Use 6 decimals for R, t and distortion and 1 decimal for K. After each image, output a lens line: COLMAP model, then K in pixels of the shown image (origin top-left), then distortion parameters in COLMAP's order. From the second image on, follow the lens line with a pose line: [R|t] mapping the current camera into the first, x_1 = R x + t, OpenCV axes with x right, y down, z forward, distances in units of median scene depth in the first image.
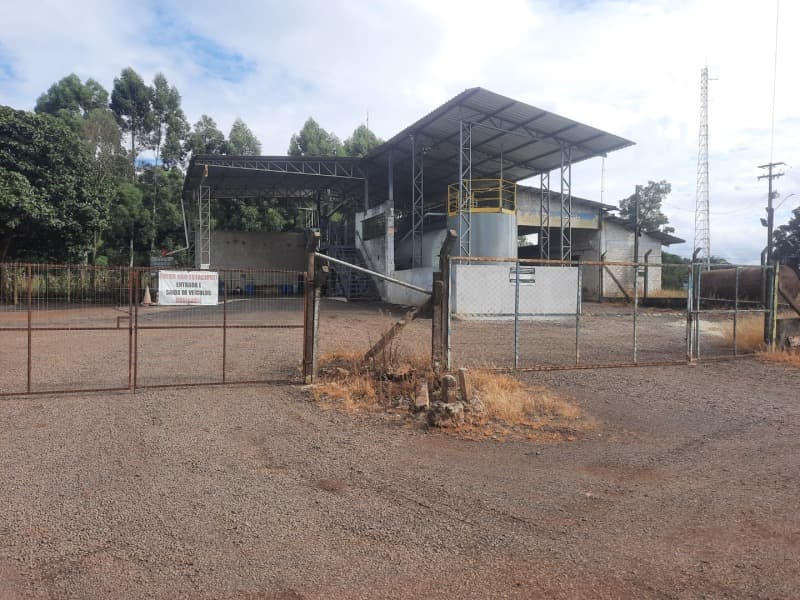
lens RADIAL K [[583.6, 0, 402.7], [0, 583.6, 298.5], [0, 0, 1]] dist [0.079365, -0.078796]
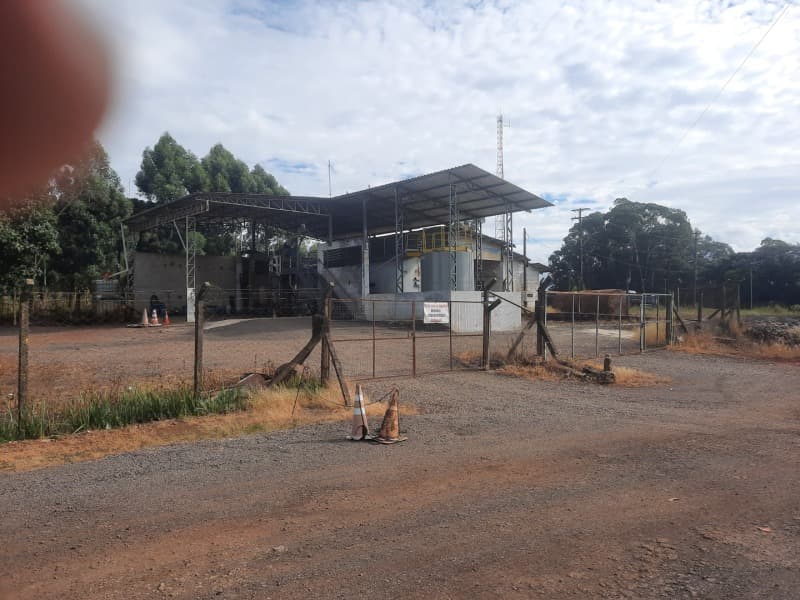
lens RADIAL K [[587.7, 0, 405.1], [0, 587.7, 301.0], [0, 0, 1]] dist [0.080629, -0.097215]
pose [[0.943878, -0.006117, 0.330238, -0.301782], [0.013731, 0.999691, -0.020727, -0.005403], [-0.330009, 0.024098, 0.943670, -0.159413]]
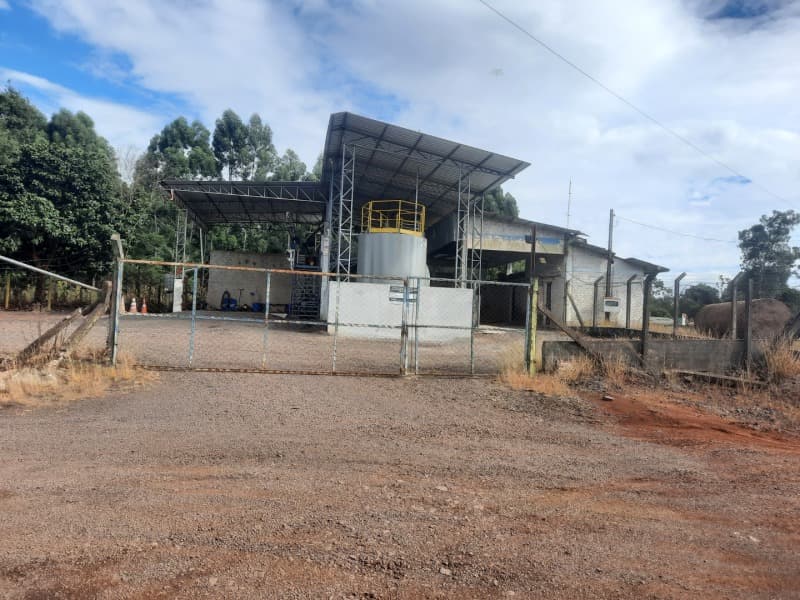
lens RADIAL K [[587.7, 0, 405.1], [0, 587.7, 301.0], [0, 0, 1]] dist [0.080629, -0.097215]
pose [[0.973548, 0.034680, -0.225836, 0.304240], [-0.045791, 0.997975, -0.044149, 0.011094], [0.223848, 0.053322, 0.973164, 0.015877]]
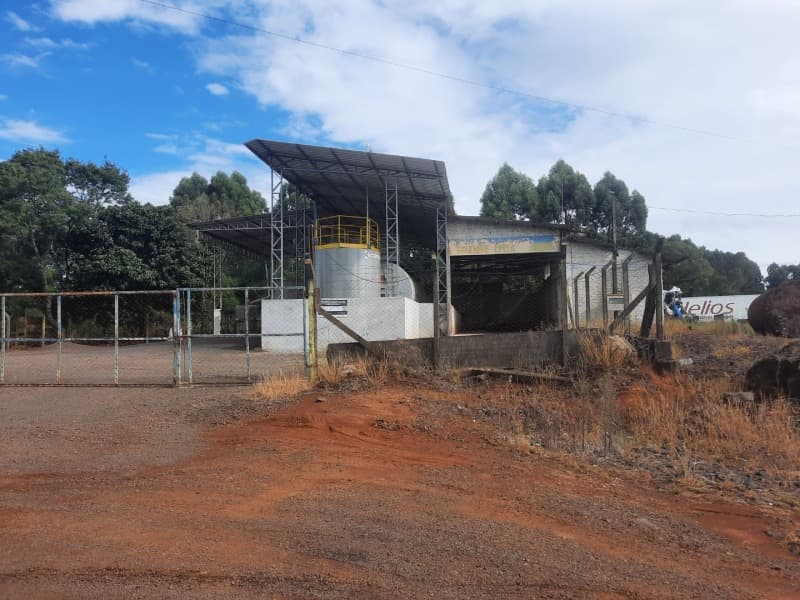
lens RADIAL K [[583.6, 0, 402.7], [0, 583.6, 298.5], [0, 0, 1]] dist [0.079365, -0.078796]
pose [[0.856986, -0.047755, -0.513122, 0.581654], [0.008570, 0.996880, -0.078464, 0.017874], [0.515268, 0.062846, 0.854722, 0.137661]]
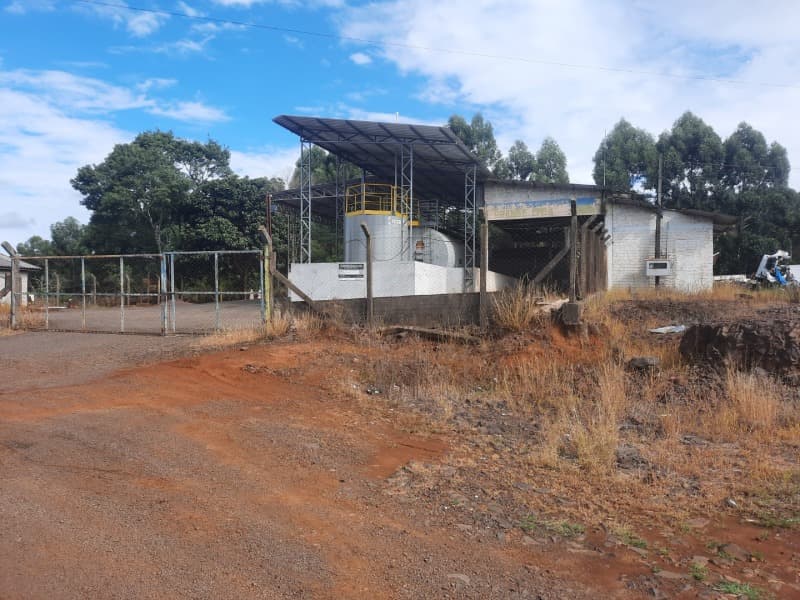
lens RADIAL K [[583.6, 0, 402.7], [0, 583.6, 298.5], [0, 0, 1]] dist [0.079365, -0.078796]
pose [[0.718009, -0.004988, -0.696016, 0.721300], [-0.012793, 0.999711, -0.020362, 0.022790], [0.695917, 0.023524, 0.717737, 0.203600]]
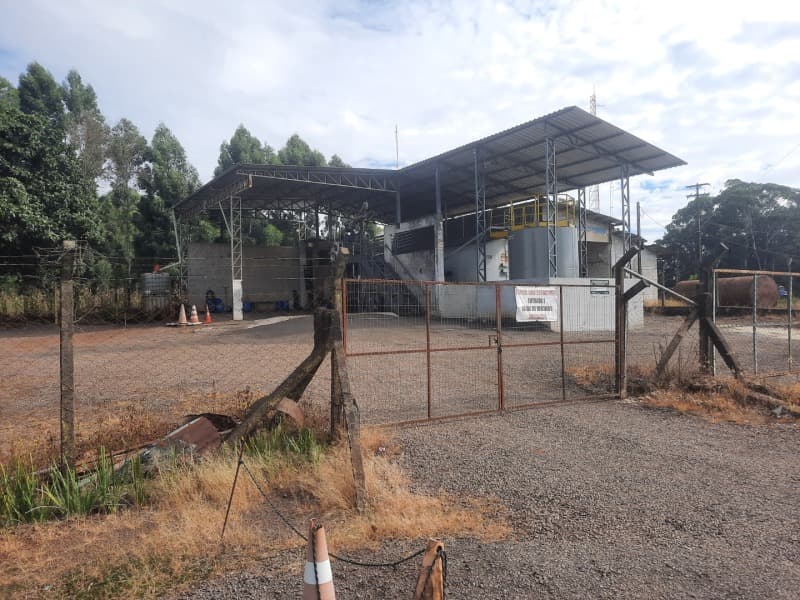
lens RADIAL K [[587.7, 0, 405.1], [0, 587.7, 301.0], [0, 0, 1]] dist [0.080629, -0.097215]
pose [[0.981754, -0.017551, 0.189343, -0.233376], [0.021038, 0.999644, -0.016425, -0.003424], [-0.188987, 0.020108, 0.981774, 0.024662]]
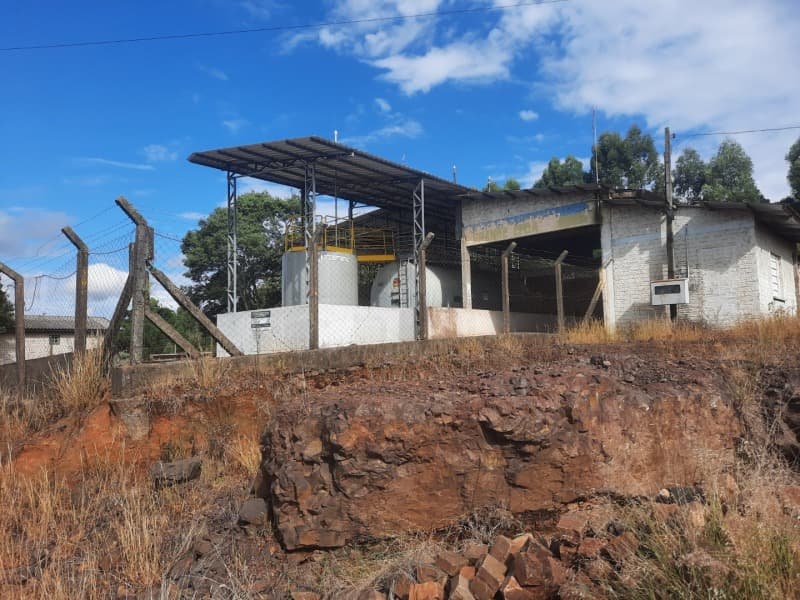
lens RADIAL K [[587.7, 0, 405.1], [0, 587.7, 301.0], [0, 0, 1]] dist [0.080629, -0.097215]
pose [[0.422669, -0.089666, -0.901837, 0.801787], [0.015819, 0.995672, -0.091582, 0.014177], [0.906146, 0.024443, 0.422258, 0.570422]]
